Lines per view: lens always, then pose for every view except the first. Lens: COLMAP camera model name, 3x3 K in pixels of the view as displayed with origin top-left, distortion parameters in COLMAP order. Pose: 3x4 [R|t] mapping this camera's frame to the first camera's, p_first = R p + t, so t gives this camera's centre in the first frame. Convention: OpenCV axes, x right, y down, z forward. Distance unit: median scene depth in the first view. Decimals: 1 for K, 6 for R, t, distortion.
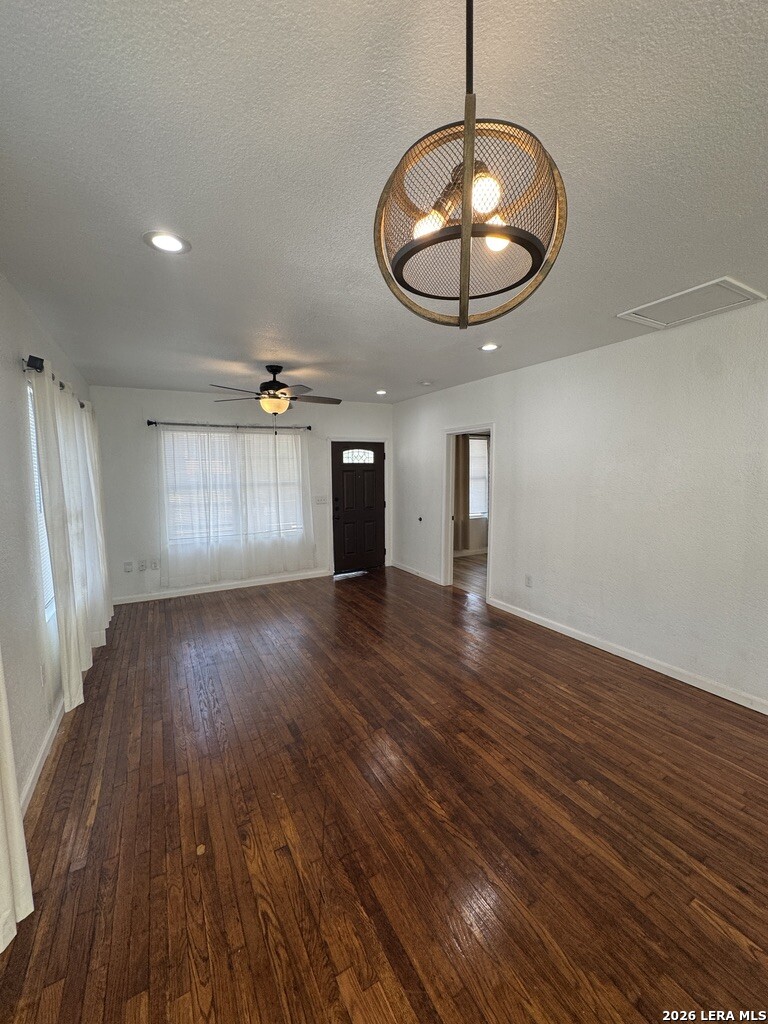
lens RADIAL K [[406.5, 0, 384.0], [0, 406.5, 512.0], [0, 0, 1]] dist [-0.007359, 0.000229]
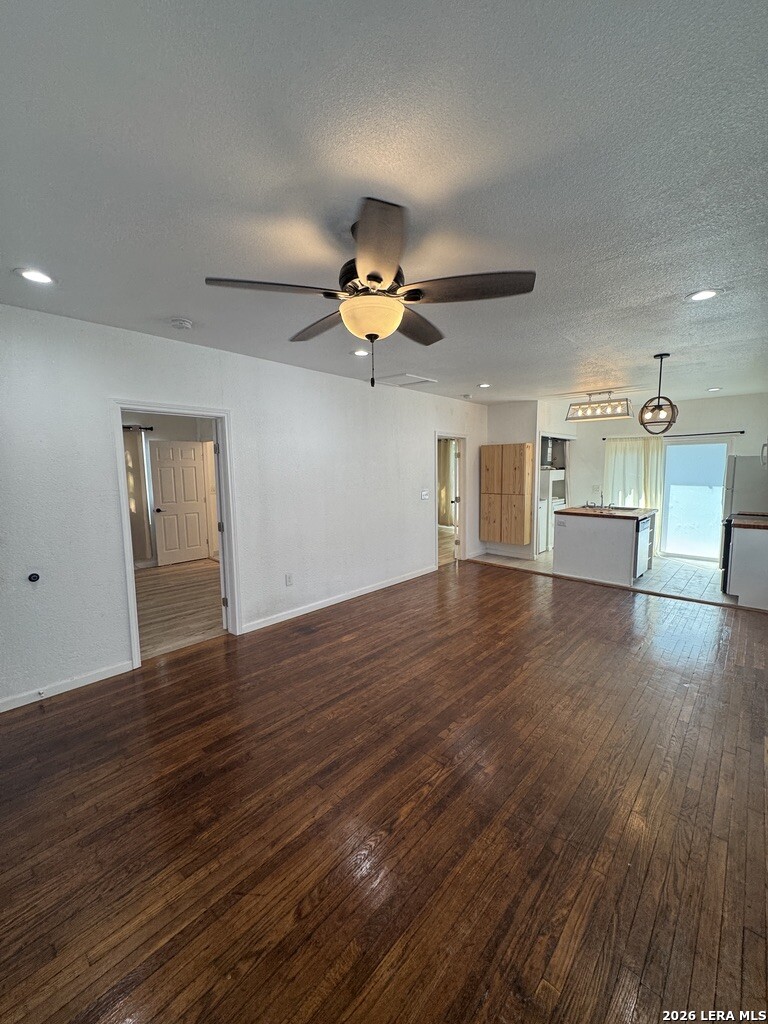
lens RADIAL K [[409.9, 0, 385.1], [0, 409.9, 507.6], [0, 0, 1]] dist [-0.009218, 0.000014]
pose [[-0.309478, -0.082781, 0.947297, -0.810043], [0.113080, 0.985931, 0.123099, -0.125612], [-0.944159, 0.145217, -0.295763, 1.297941]]
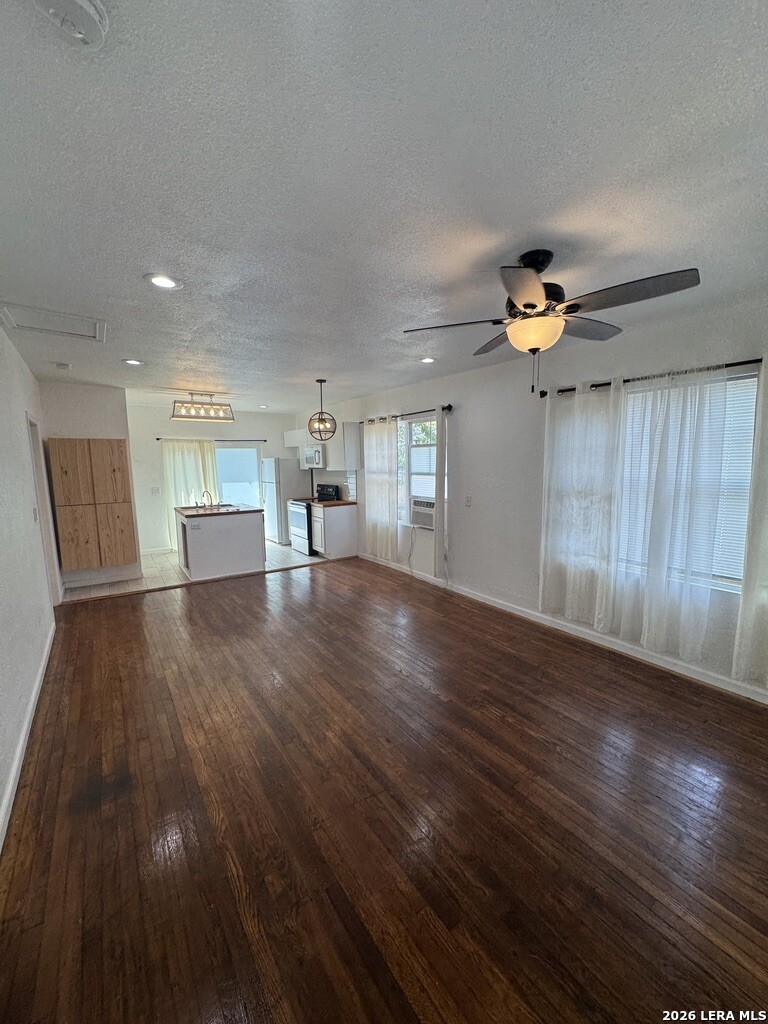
lens RADIAL K [[406.5, 0, 384.0], [0, 406.5, 512.0], [0, 0, 1]] dist [-0.007359, 0.000229]
pose [[-0.994962, 0.034363, -0.094180, -0.026073], [0.012098, 0.973712, 0.227461, -0.181780], [0.099520, 0.225175, -0.969222, 1.729405]]
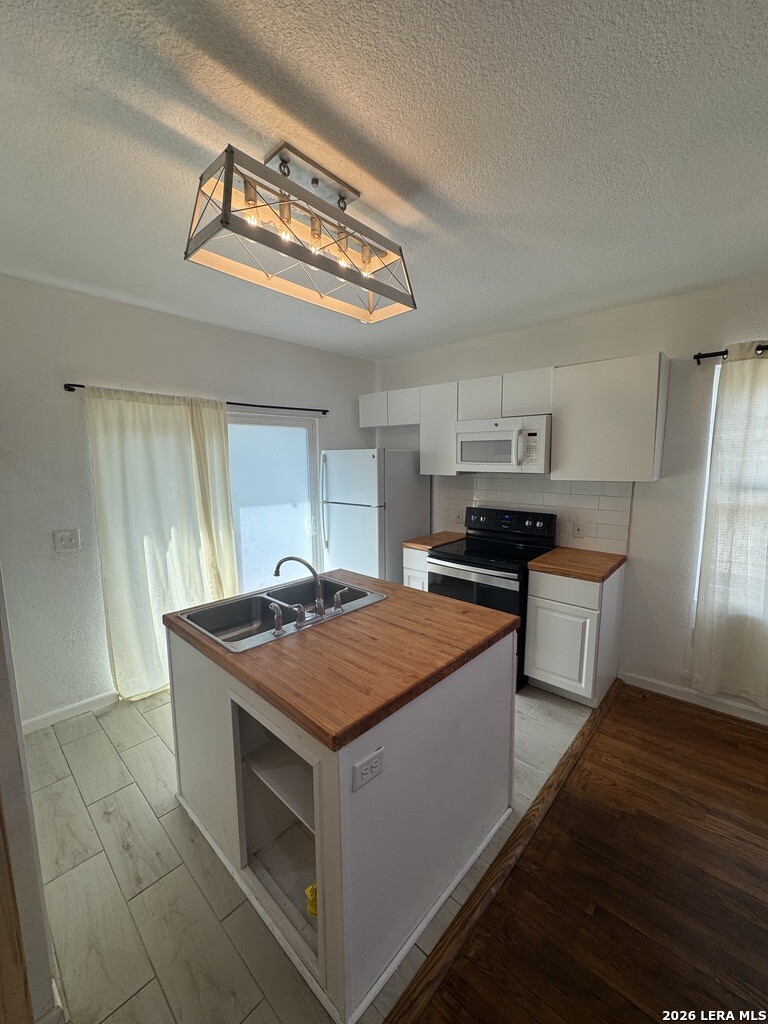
lens RADIAL K [[406.5, 0, 384.0], [0, 406.5, 512.0], [0, 0, 1]] dist [-0.007359, 0.000229]
pose [[-0.943242, 0.059473, -0.326737, 0.658765], [-0.019515, 0.972209, 0.233300, -0.050472], [0.331532, 0.226435, -0.915868, 0.358329]]
